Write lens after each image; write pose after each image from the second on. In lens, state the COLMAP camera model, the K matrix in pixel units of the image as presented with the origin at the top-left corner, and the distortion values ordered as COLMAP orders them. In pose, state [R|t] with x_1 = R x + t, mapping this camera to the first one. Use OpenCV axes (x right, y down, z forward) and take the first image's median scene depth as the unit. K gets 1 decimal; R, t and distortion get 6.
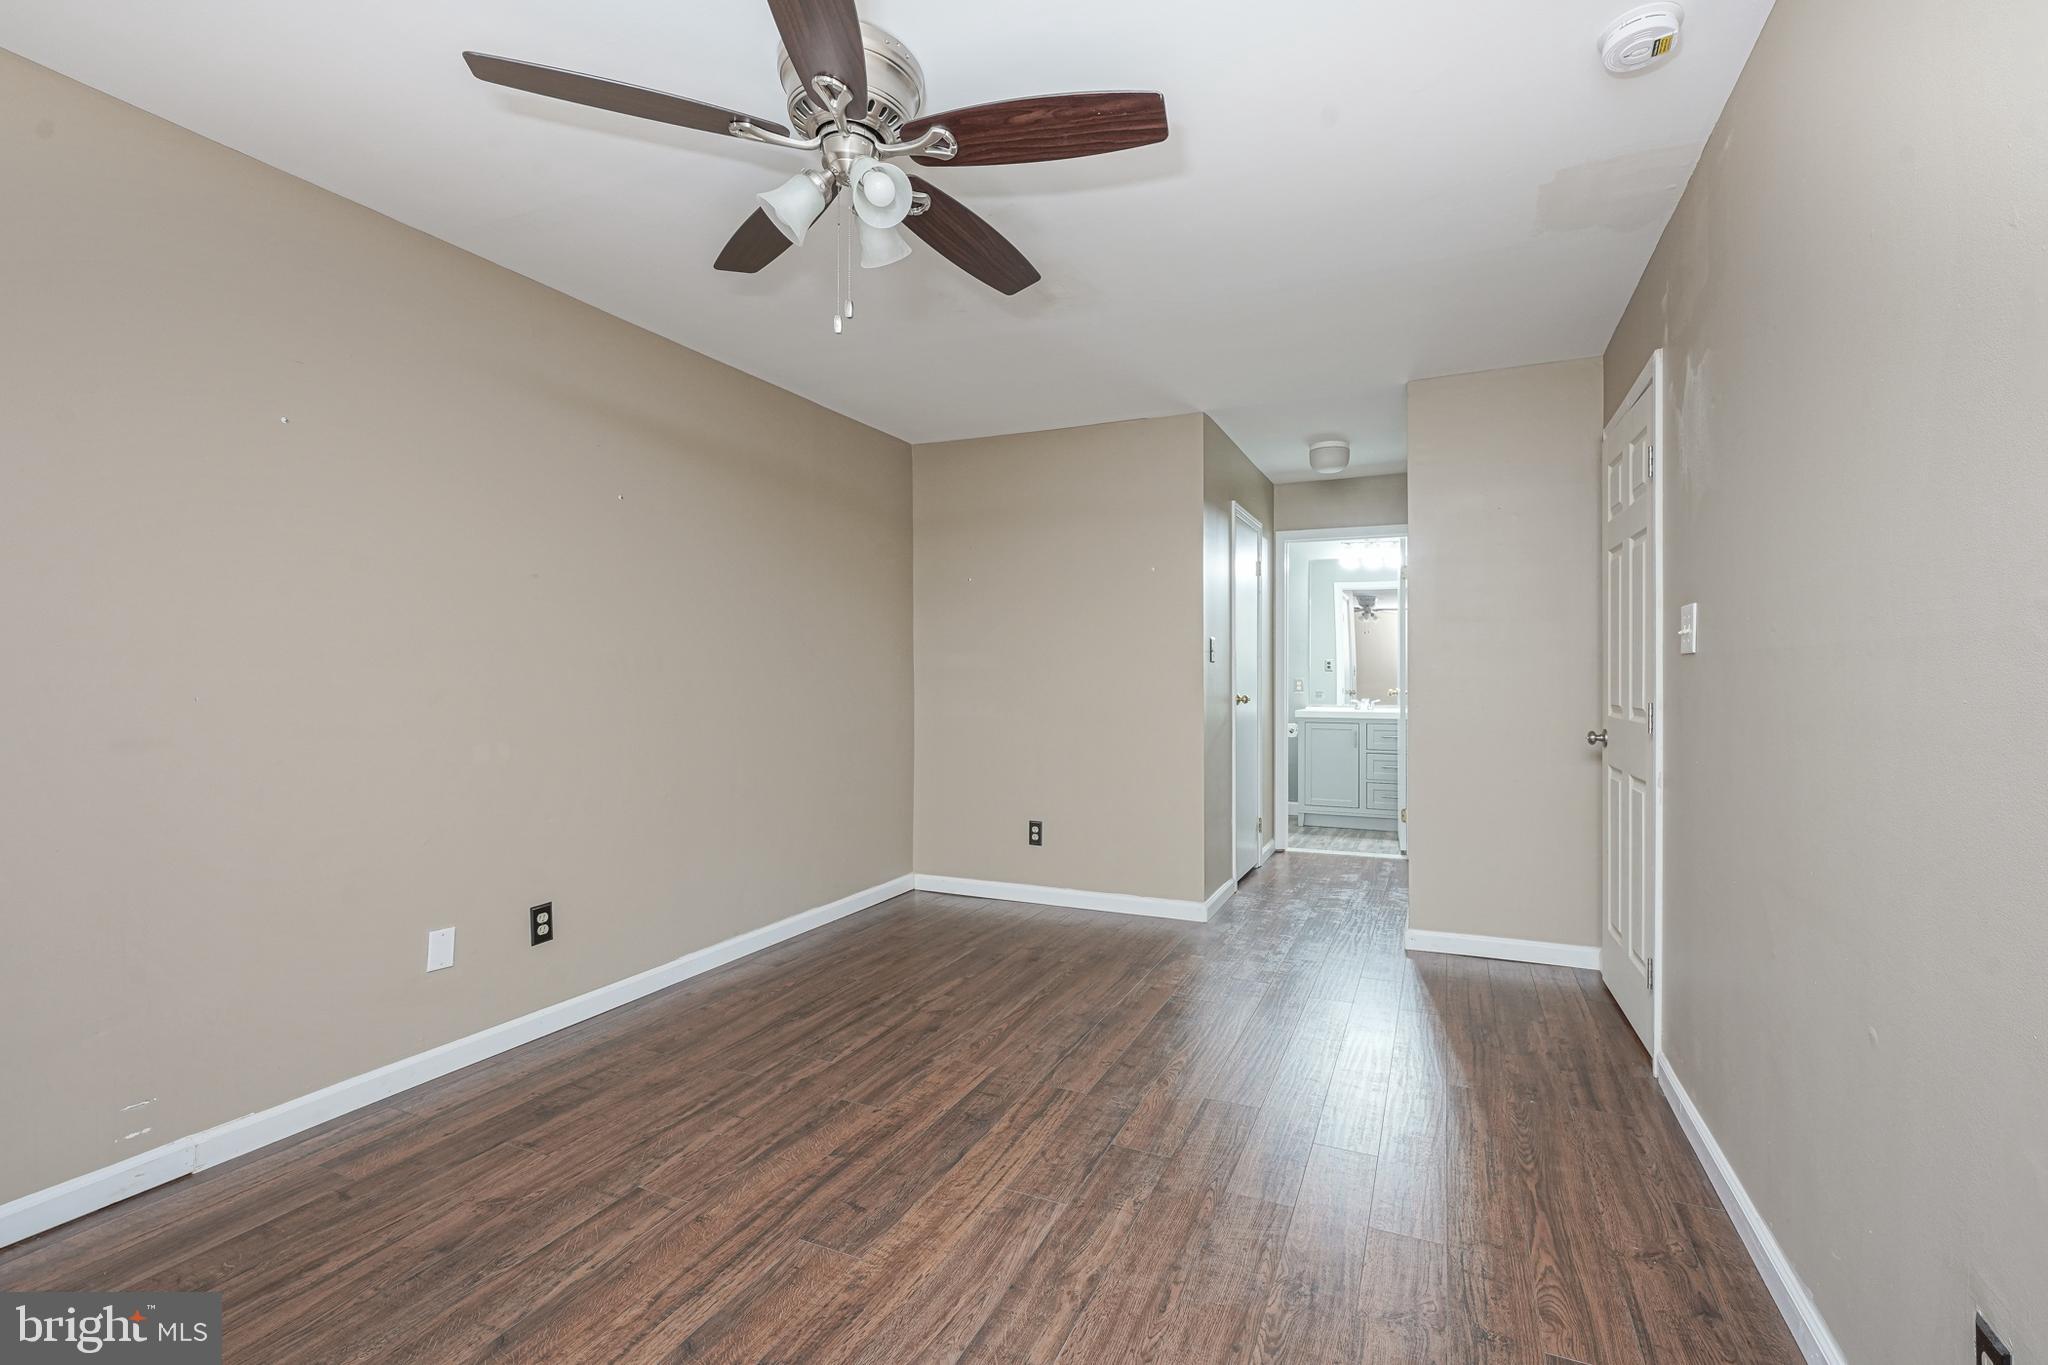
lens RADIAL K [[873.5, 0, 1023.1], [0, 873.5, 688.2], [0, 0, 1]] dist [-0.000402, 0.000048]
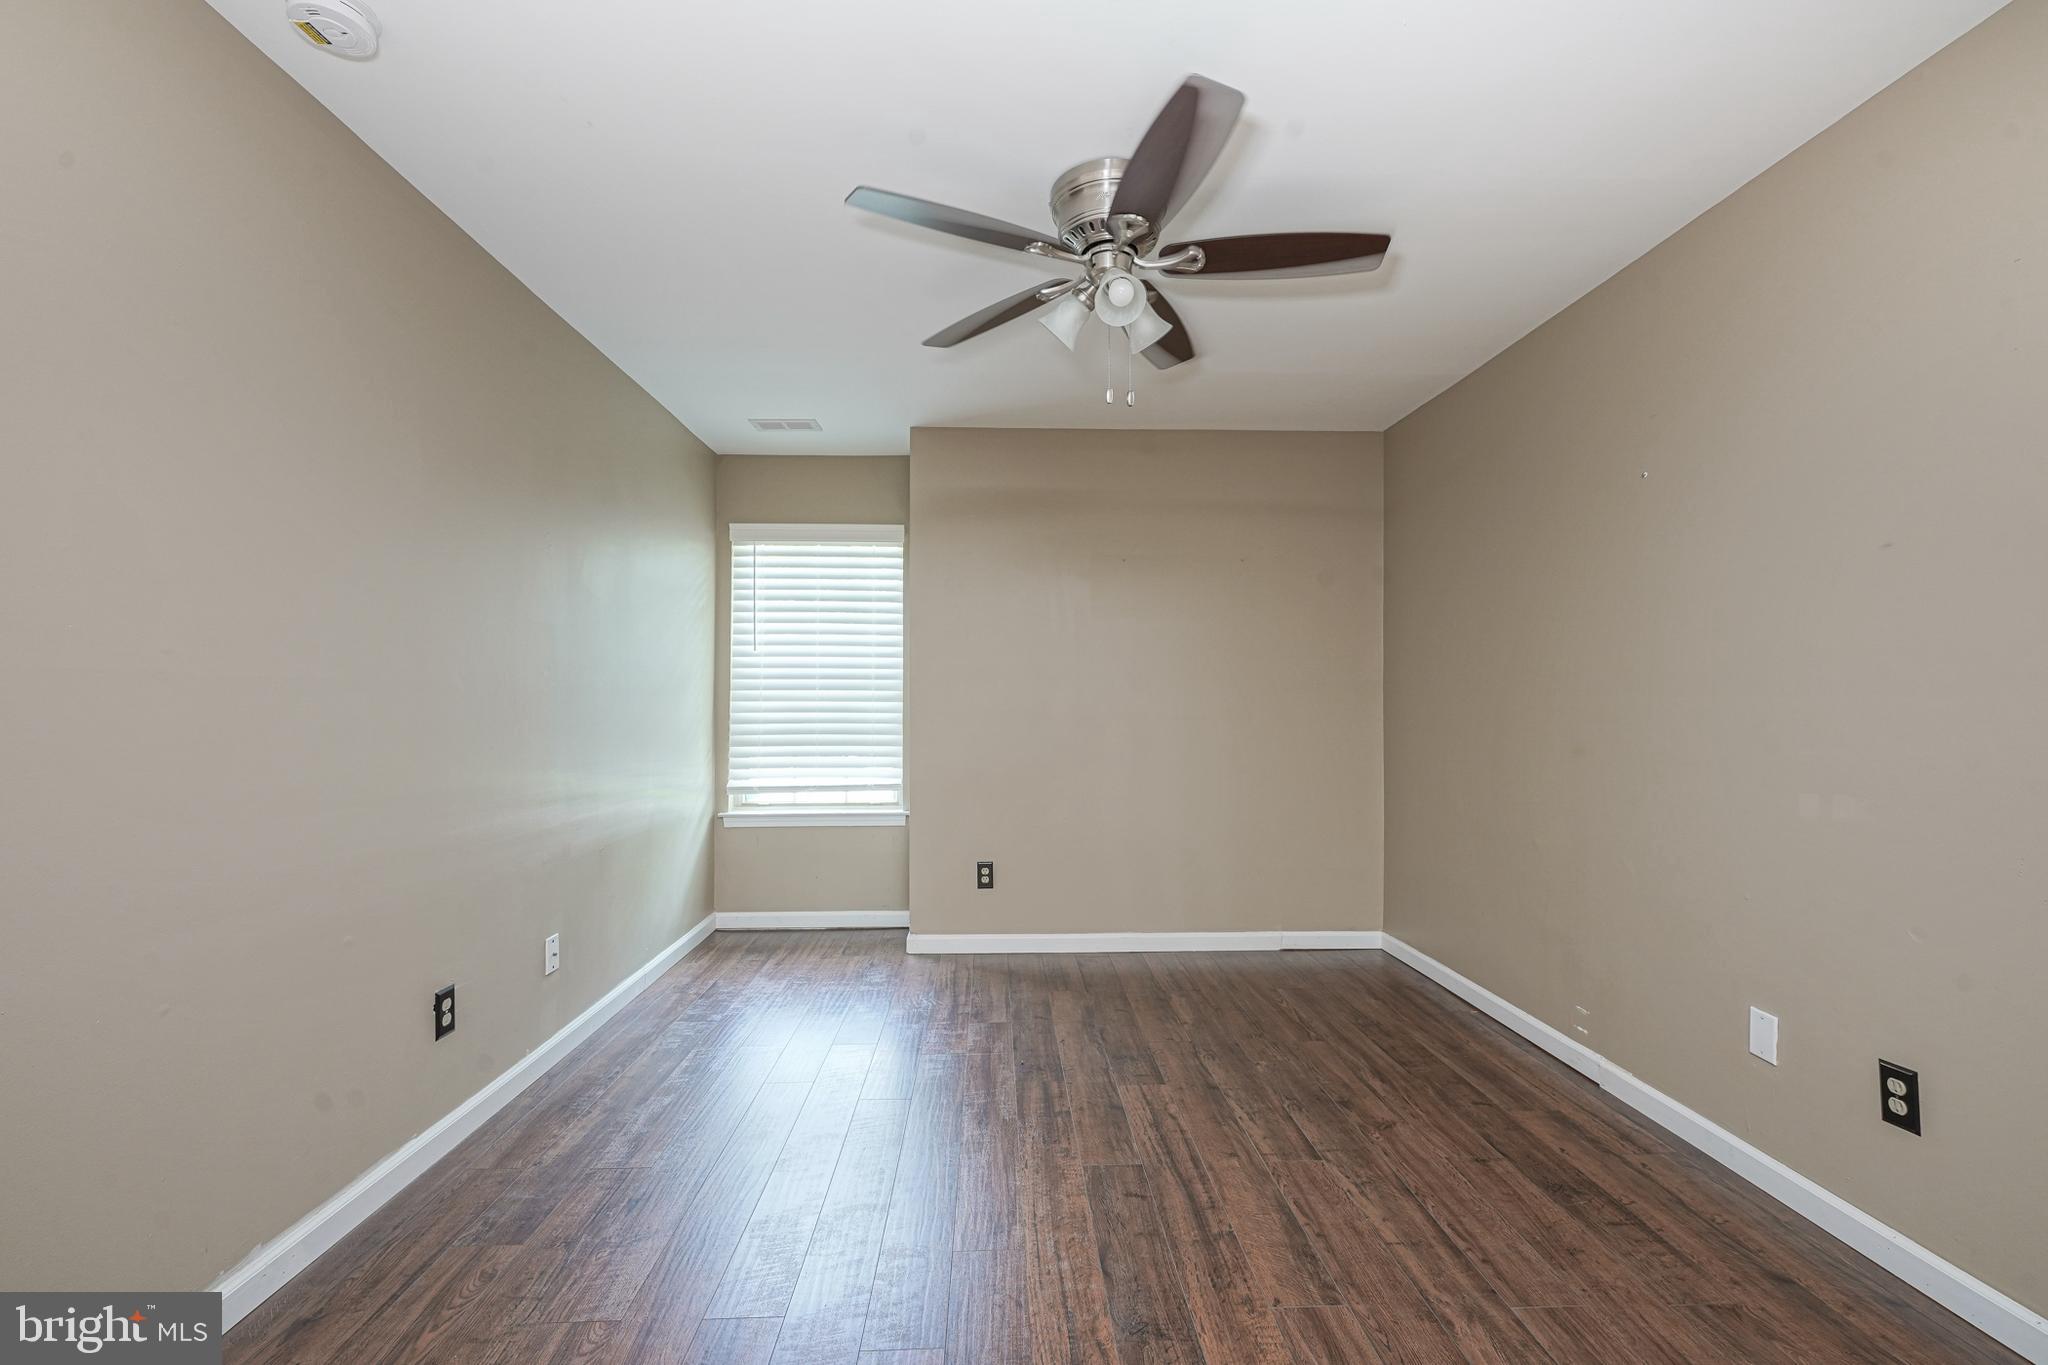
lens RADIAL K [[873.5, 0, 1023.1], [0, 873.5, 688.2], [0, 0, 1]] dist [-0.000402, 0.000048]
pose [[-0.882162, -0.007142, -0.470891, 0.406369], [-0.005228, 0.999972, -0.005372, -0.015779], [0.470917, -0.002277, -0.882175, 1.753691]]
